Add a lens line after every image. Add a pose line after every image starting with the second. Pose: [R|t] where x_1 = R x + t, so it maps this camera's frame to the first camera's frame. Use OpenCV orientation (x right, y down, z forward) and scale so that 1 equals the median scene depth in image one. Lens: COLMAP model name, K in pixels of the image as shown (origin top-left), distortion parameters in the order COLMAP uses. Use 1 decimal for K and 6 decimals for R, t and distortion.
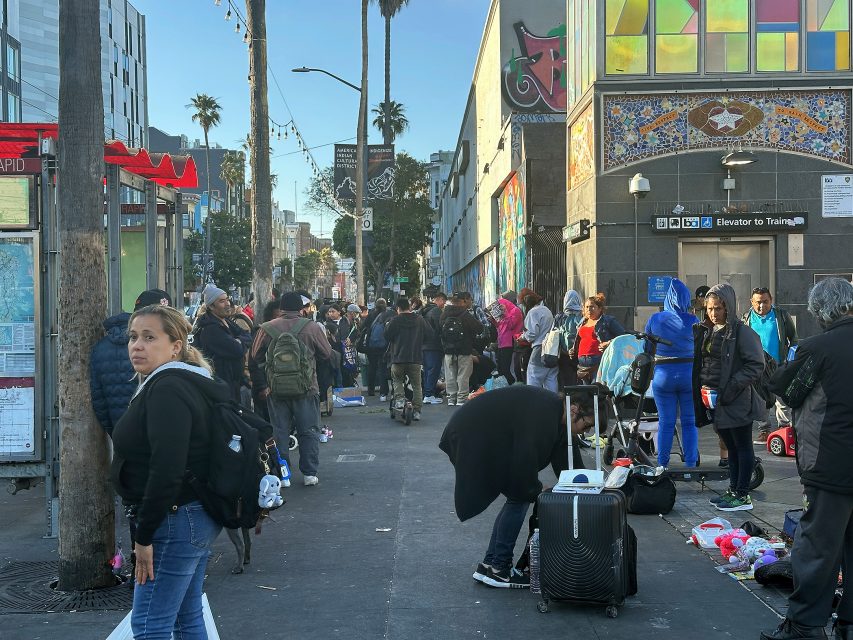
lens RADIAL K [[1168.1, 0, 430.3], [0, 1168.1, 313.8], [0, 0, 1]] dist [0.105746, 0.000000]
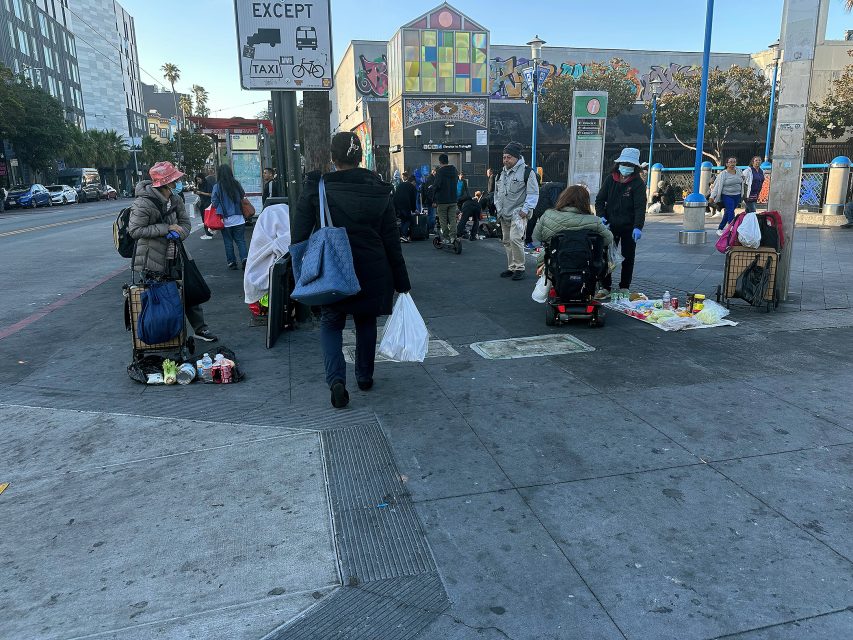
lens RADIAL K [[595.6, 0, 424.7], [0, 595.6, 319.9], [0, 0, 1]] dist [0.042016, -0.064467]
pose [[0.976489, -0.053447, 0.208834, -0.136544], [0.006254, 0.975392, 0.220391, 0.016807], [-0.215474, -0.213904, 0.952794, -0.505770]]
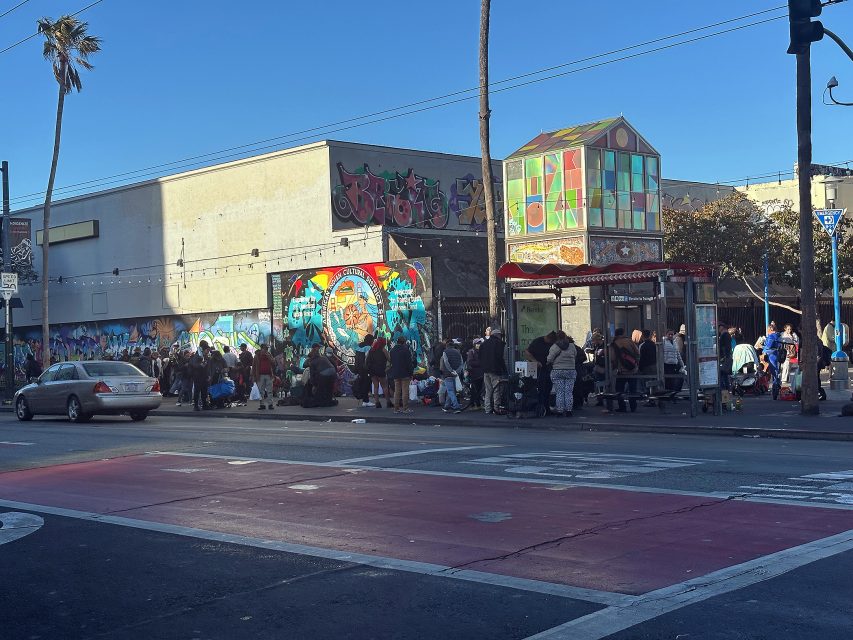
lens RADIAL K [[1168.1, 0, 424.1], [0, 1168.1, 321.3], [0, 0, 1]] dist [0.105746, 0.000000]
pose [[0.733750, -0.002574, 0.679415, -1.444300], [0.034344, 0.998855, -0.033306, 0.021073], [-0.678551, 0.047772, 0.732998, -0.296669]]
